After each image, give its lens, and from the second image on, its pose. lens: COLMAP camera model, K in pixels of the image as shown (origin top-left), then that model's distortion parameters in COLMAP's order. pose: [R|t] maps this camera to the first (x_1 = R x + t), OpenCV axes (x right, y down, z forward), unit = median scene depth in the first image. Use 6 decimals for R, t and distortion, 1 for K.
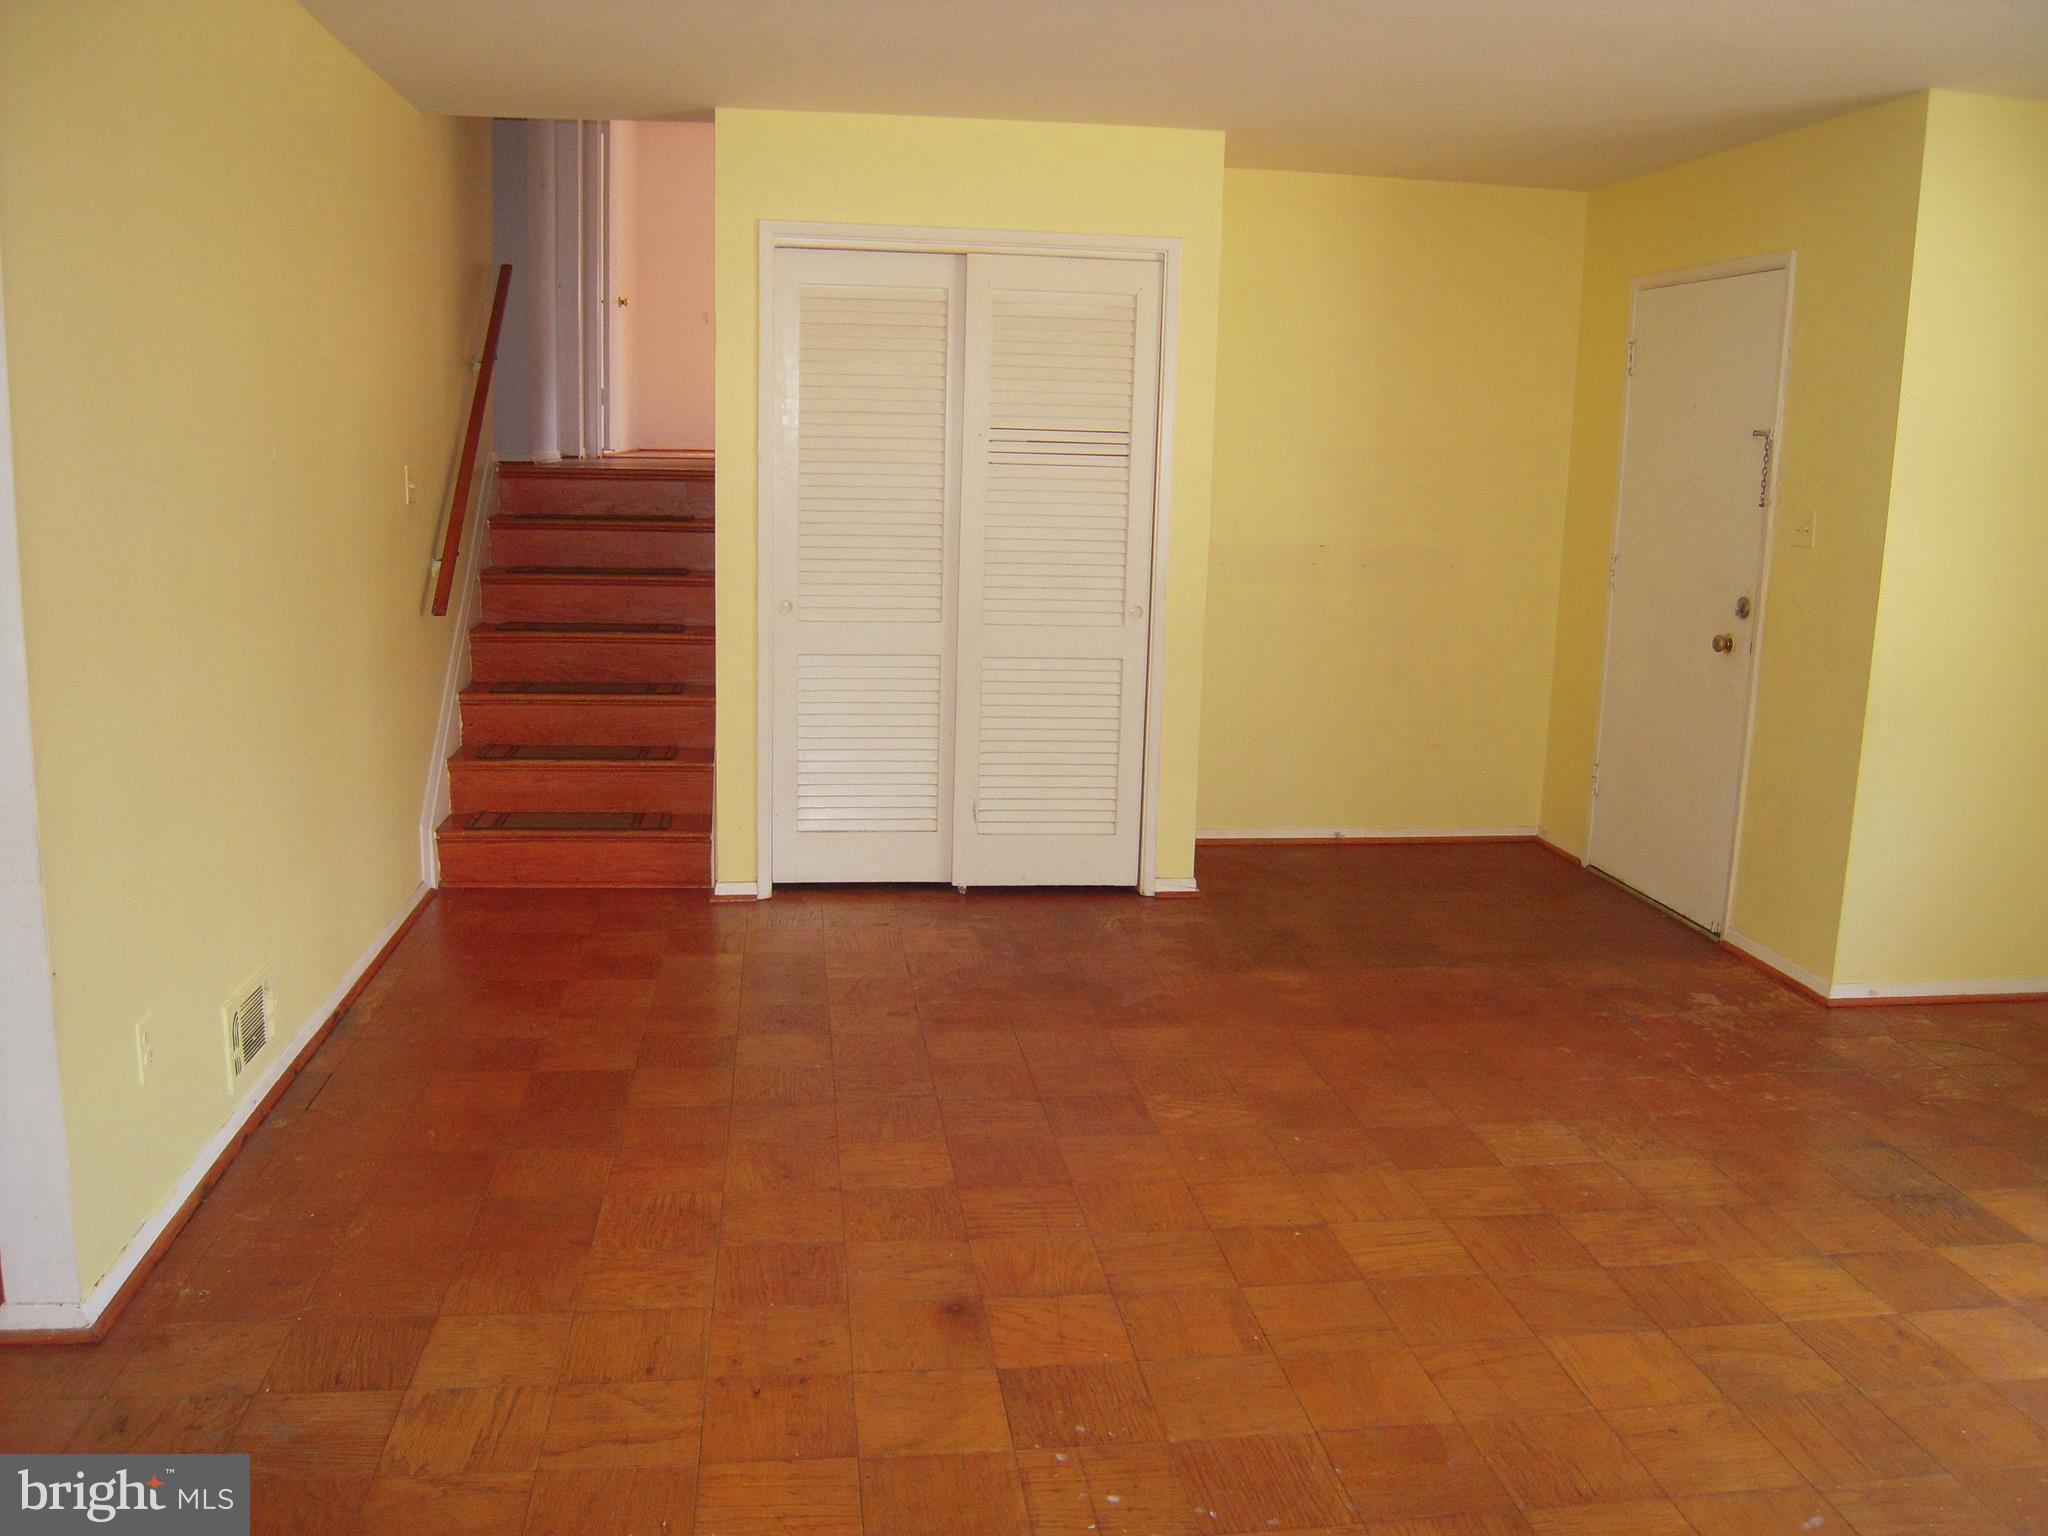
lens RADIAL K [[1713.5, 0, 1026.5], [0, 1713.5, 760.7], [0, 0, 1]] dist [-0.118998, 0.062537]
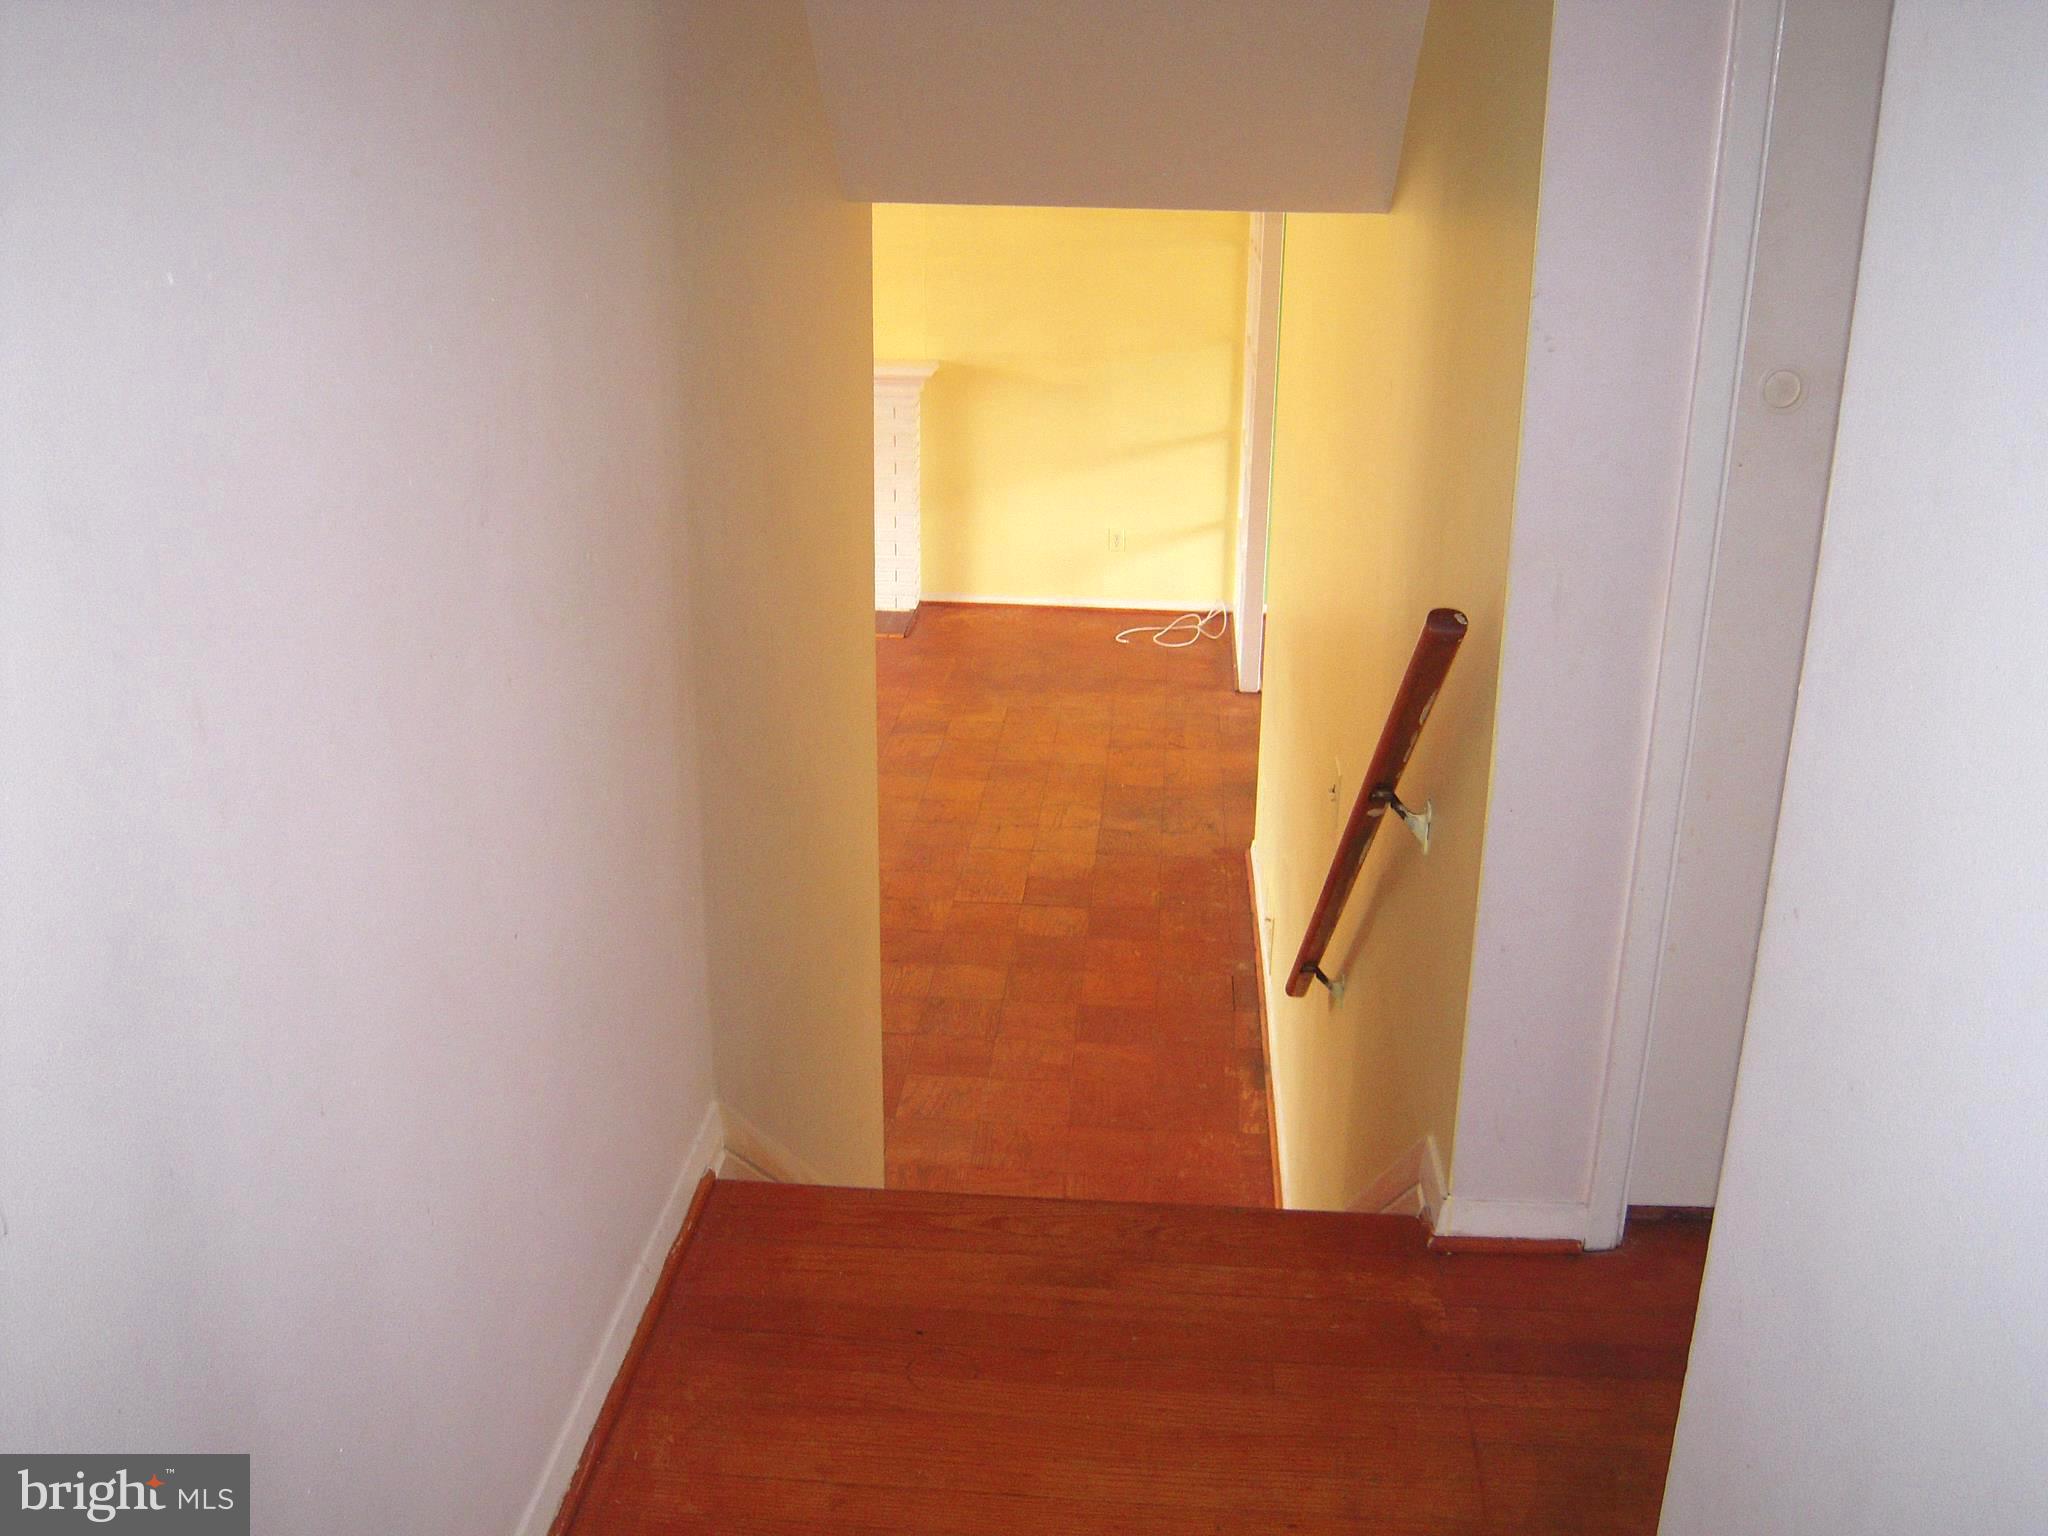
lens RADIAL K [[1870.6, 0, 1024.0], [0, 1870.6, 768.0], [0, 0, 1]] dist [-0.001845, -0.000177]
pose [[-0.976423, -0.111892, 0.184605, -0.412973], [0.000026, 0.855115, 0.518438, -0.593870], [-0.215868, 0.506219, -0.834951, 1.765703]]
